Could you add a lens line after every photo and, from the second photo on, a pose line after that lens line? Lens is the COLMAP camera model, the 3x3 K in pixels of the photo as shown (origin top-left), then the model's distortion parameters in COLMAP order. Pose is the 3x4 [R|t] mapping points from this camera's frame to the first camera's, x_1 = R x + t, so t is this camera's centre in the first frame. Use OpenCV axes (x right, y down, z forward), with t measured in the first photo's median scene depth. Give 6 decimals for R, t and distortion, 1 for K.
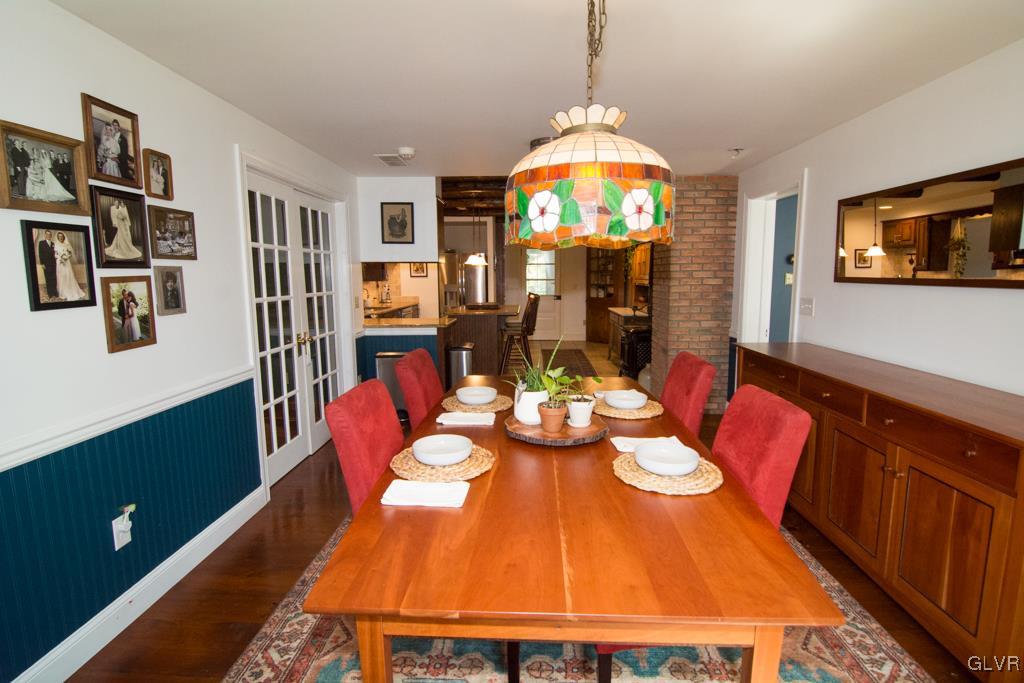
lens RADIAL K [[506.9, 0, 508.6], [0, 506.9, 337.0], [0, 0, 1]] dist [-0.007623, -0.009925]
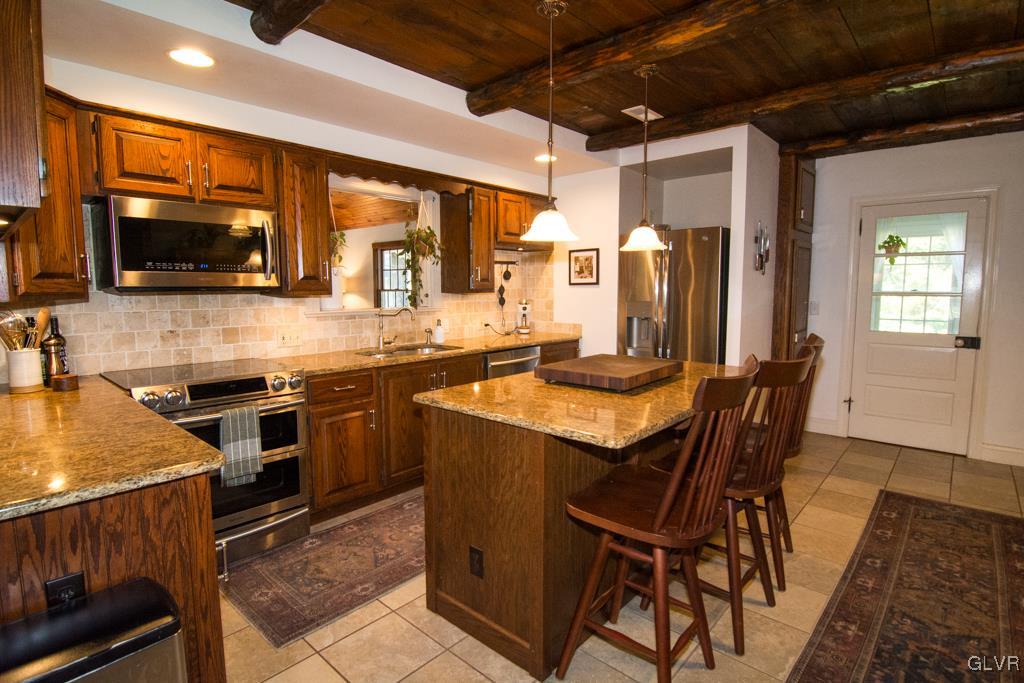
lens RADIAL K [[506.9, 0, 514.5], [0, 506.9, 341.7], [0, 0, 1]] dist [-0.007623, -0.009925]
pose [[0.753164, 0.072791, -0.653793, 0.129937], [-0.081795, 0.996509, 0.016721, -0.087063], [0.652728, 0.040883, 0.756489, 0.768971]]
